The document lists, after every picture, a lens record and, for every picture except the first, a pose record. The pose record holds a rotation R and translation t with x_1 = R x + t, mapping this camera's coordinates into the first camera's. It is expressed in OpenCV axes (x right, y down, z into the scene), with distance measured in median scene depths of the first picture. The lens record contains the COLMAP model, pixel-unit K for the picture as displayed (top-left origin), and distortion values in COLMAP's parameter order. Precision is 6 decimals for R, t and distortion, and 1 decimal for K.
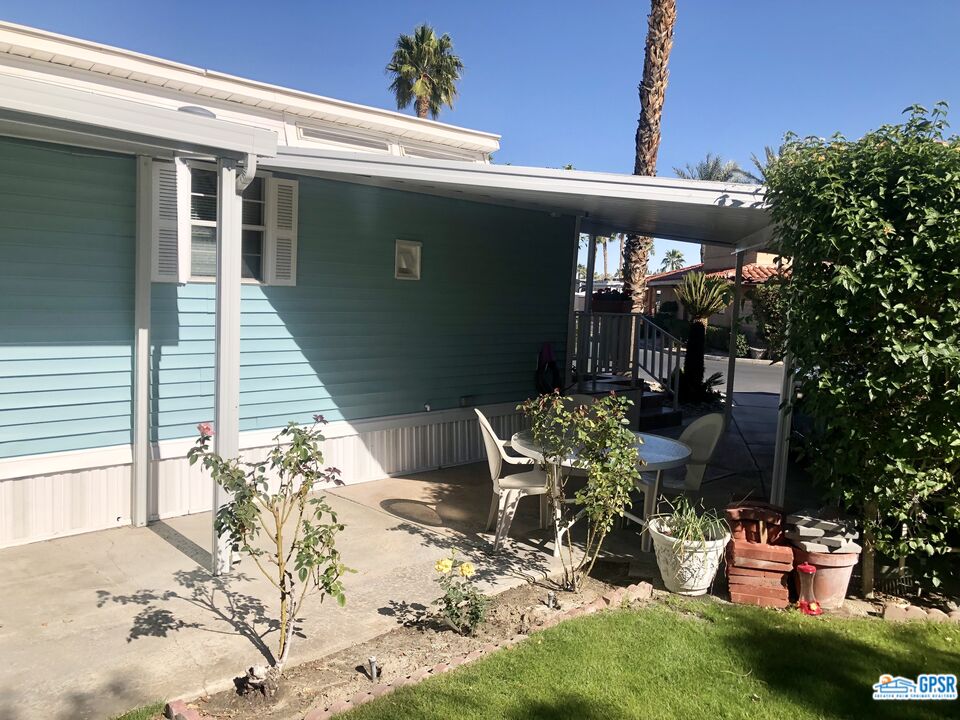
lens RADIAL K [[783.9, 0, 460.9], [0, 783.9, 353.2], [0, 0, 1]] dist [0.045349, -0.000427]
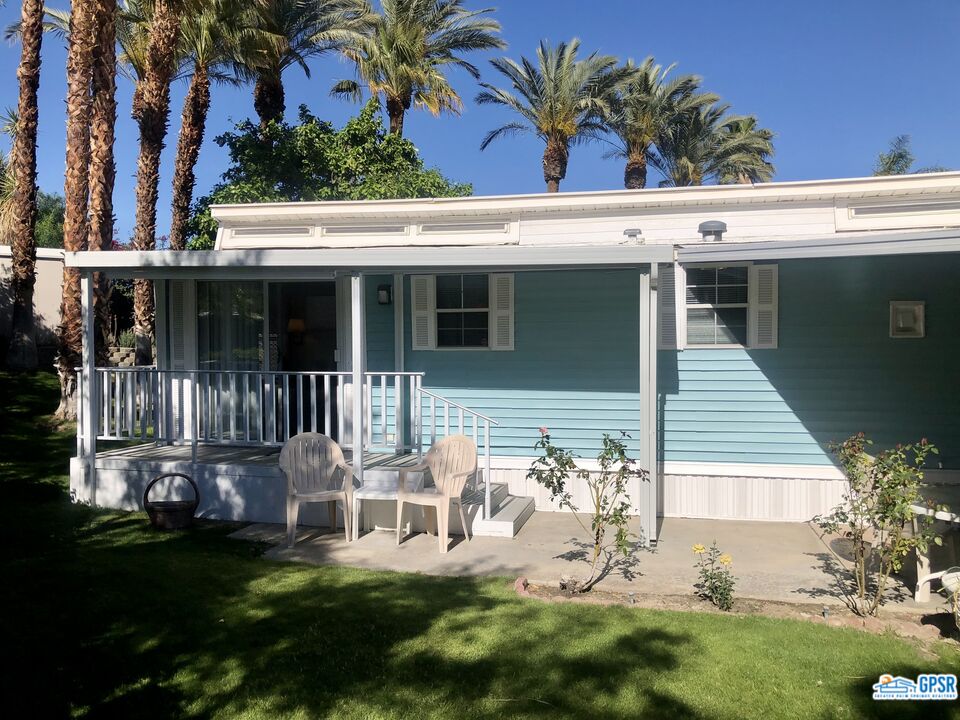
lens RADIAL K [[820.9, 0, 517.5], [0, 820.9, 375.0], [0, 0, 1]] dist [0.089403, -0.159215]
pose [[0.552796, -0.010910, -0.833245, 0.713370], [-0.040859, 0.998357, -0.040179, 0.026973], [0.832314, 0.056256, 0.551442, -0.050598]]
